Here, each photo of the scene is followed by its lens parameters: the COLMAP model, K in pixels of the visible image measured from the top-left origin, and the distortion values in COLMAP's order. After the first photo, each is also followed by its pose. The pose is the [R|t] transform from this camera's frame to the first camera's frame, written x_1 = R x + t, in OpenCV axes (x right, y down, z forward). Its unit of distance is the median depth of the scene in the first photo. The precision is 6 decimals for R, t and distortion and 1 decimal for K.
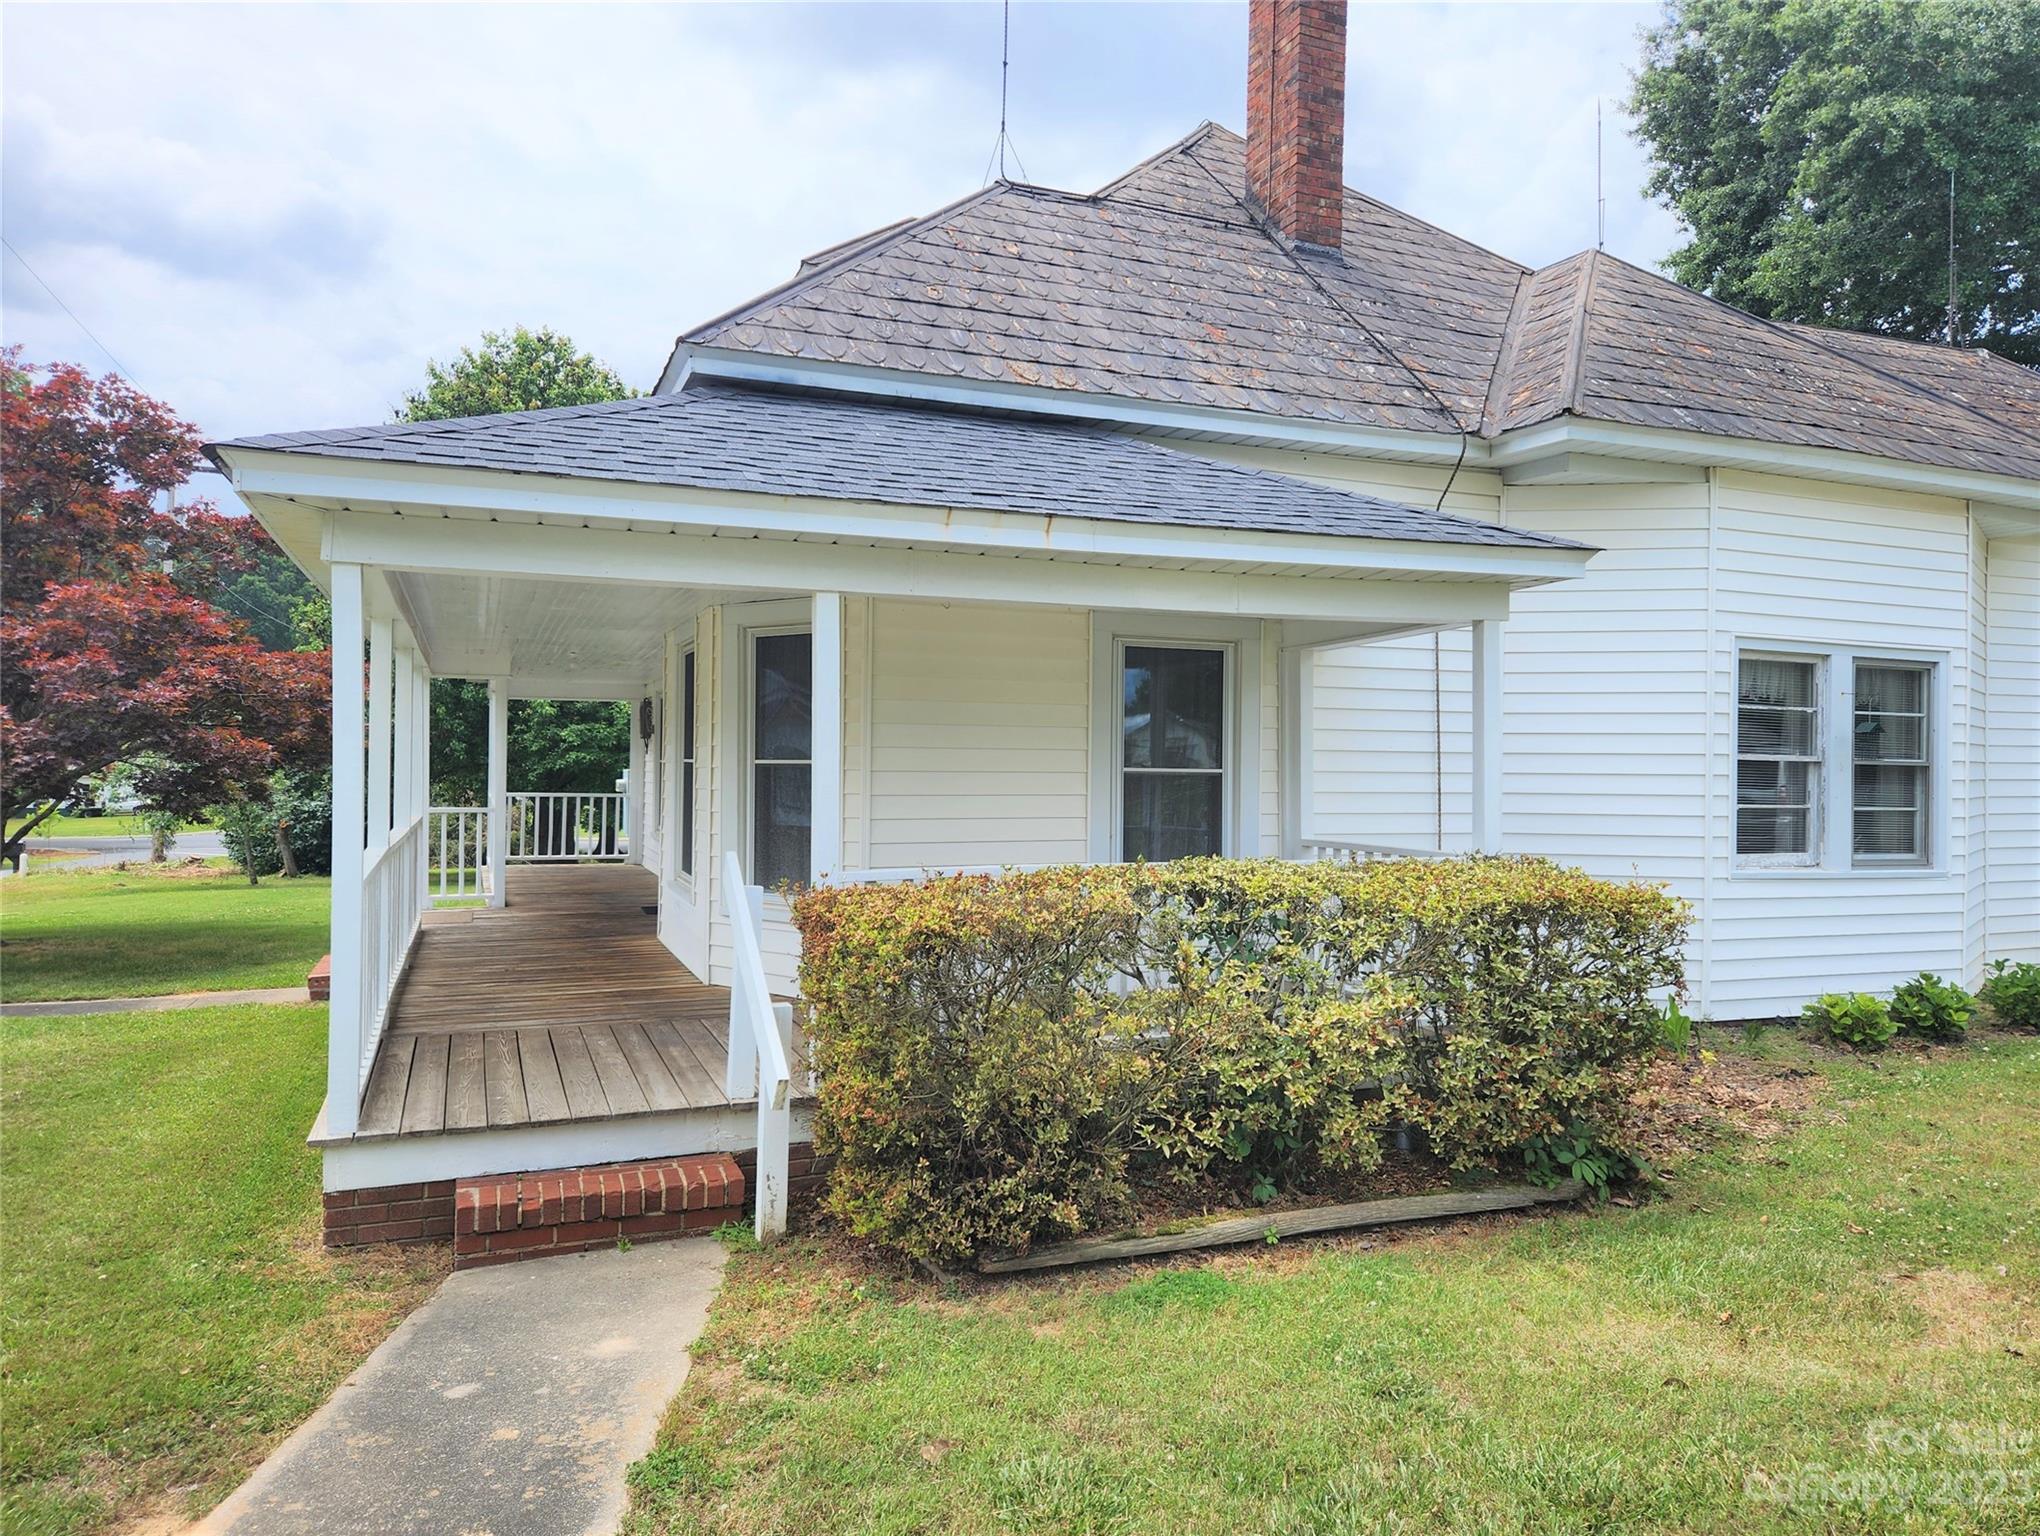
lens RADIAL K [[1366.7, 0, 1026.0], [0, 1366.7, 771.6], [0, 0, 1]] dist [0.078611, -0.073737]
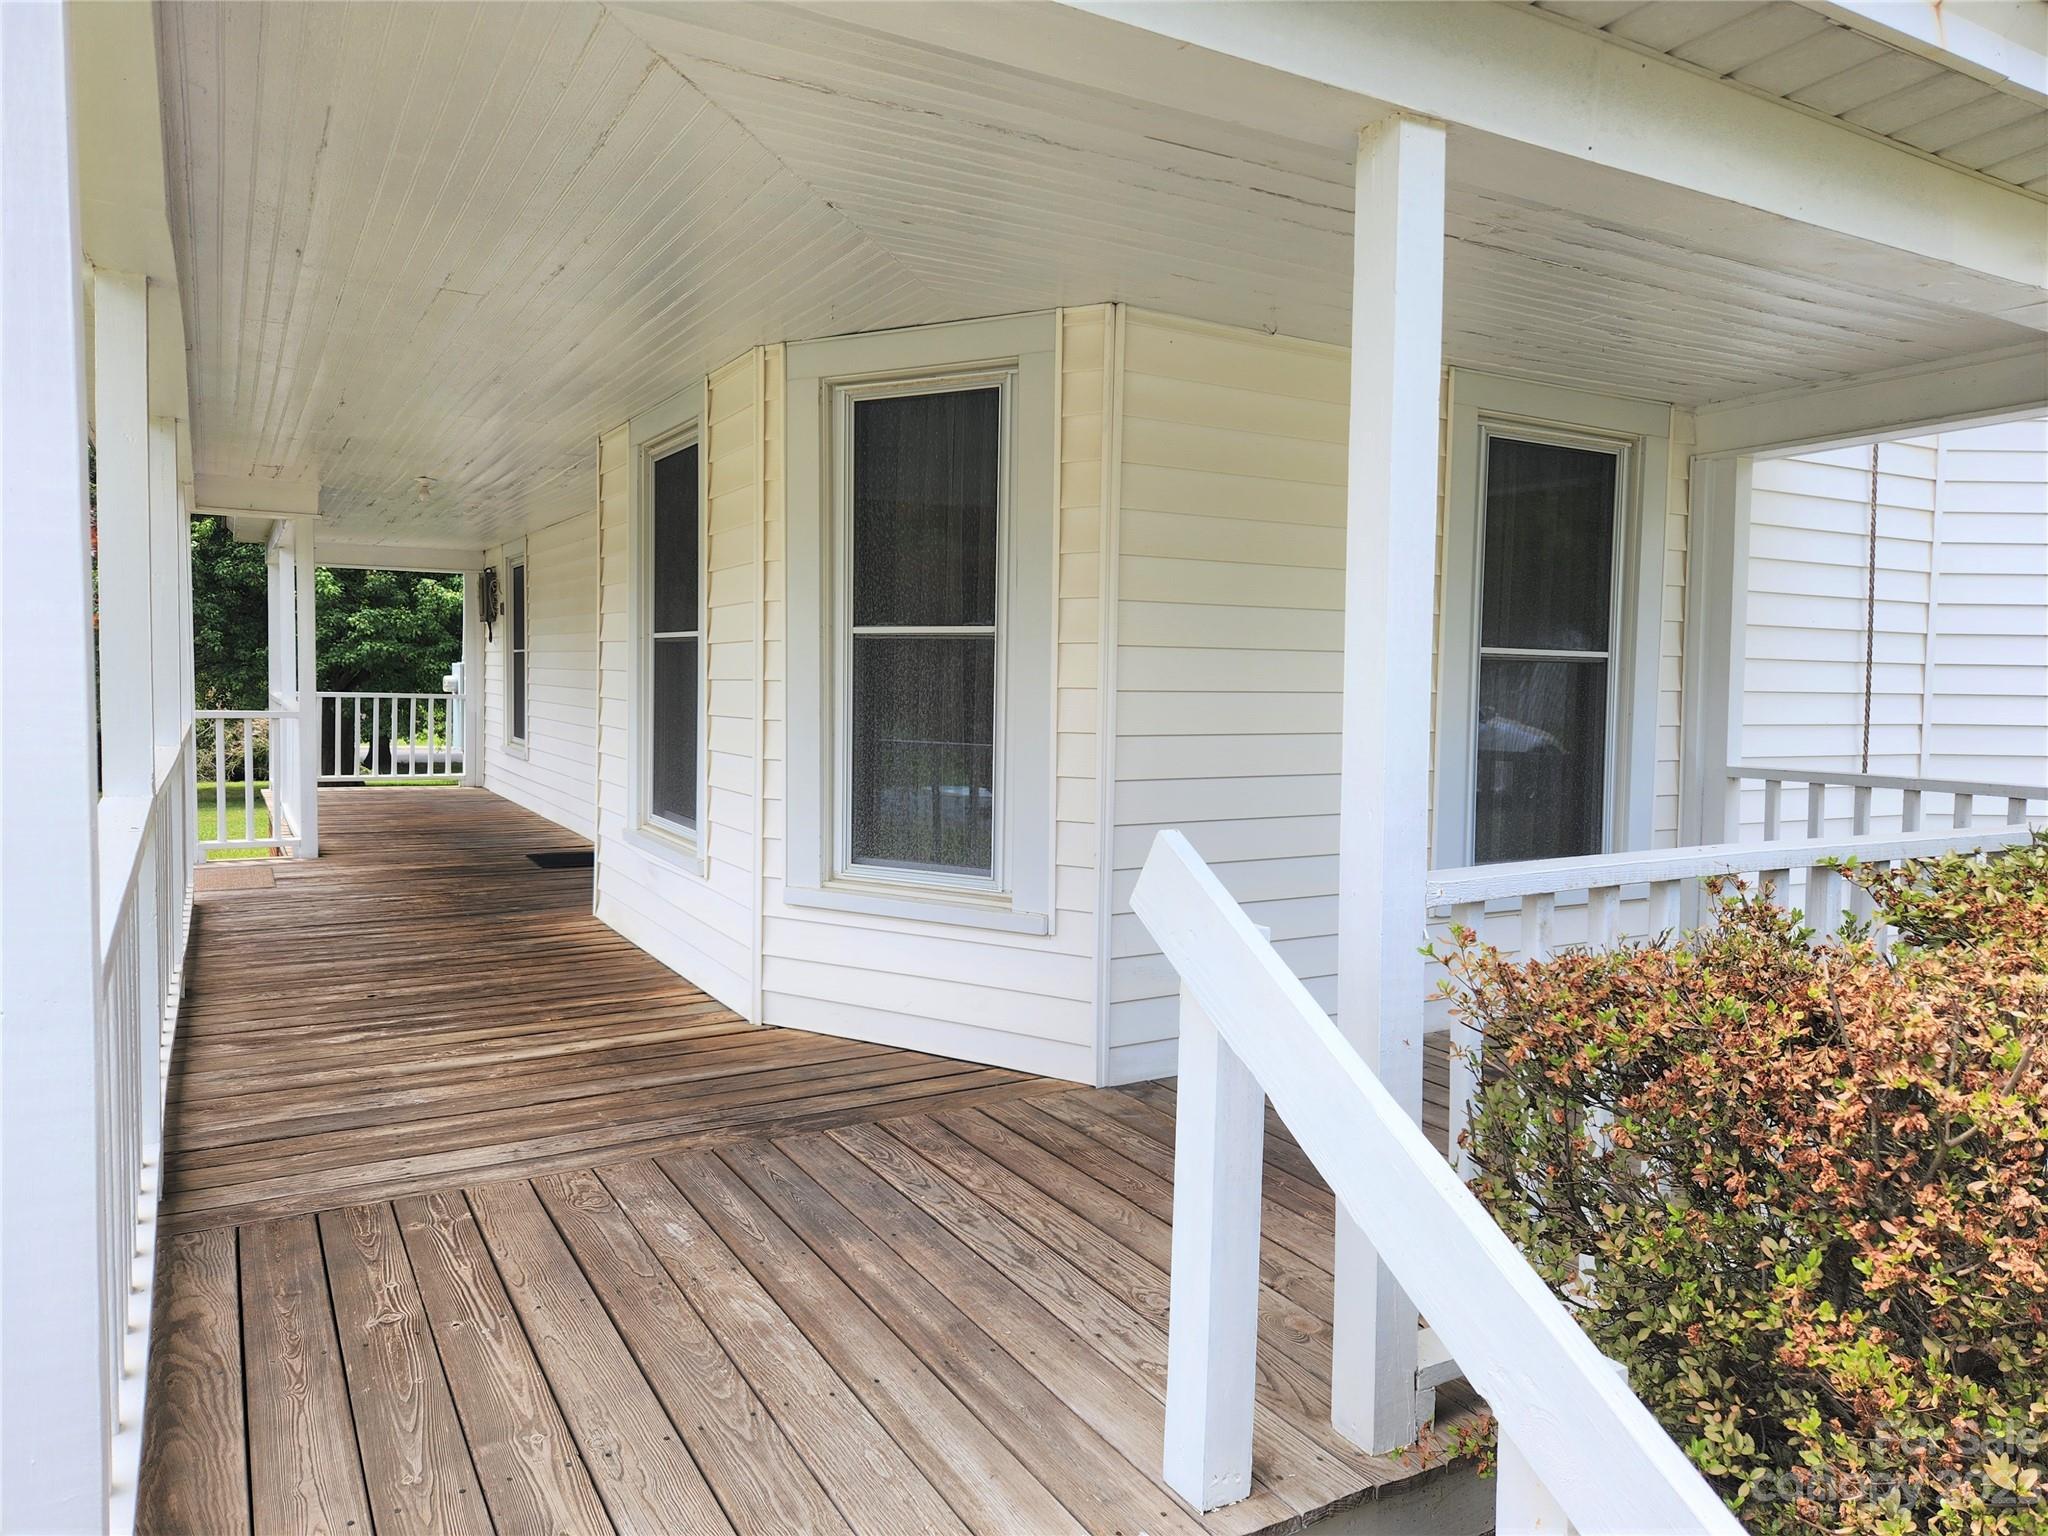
lens RADIAL K [[1372.0, 0, 1030.0], [0, 1372.0, 771.6], [0, 0, 1]] dist [0.078611, -0.073737]
pose [[0.989219, -0.004182, 0.146381, -0.143215], [-0.005836, 0.997672, 0.067939, 0.007712], [-0.146324, -0.068061, 0.986893, 0.299900]]
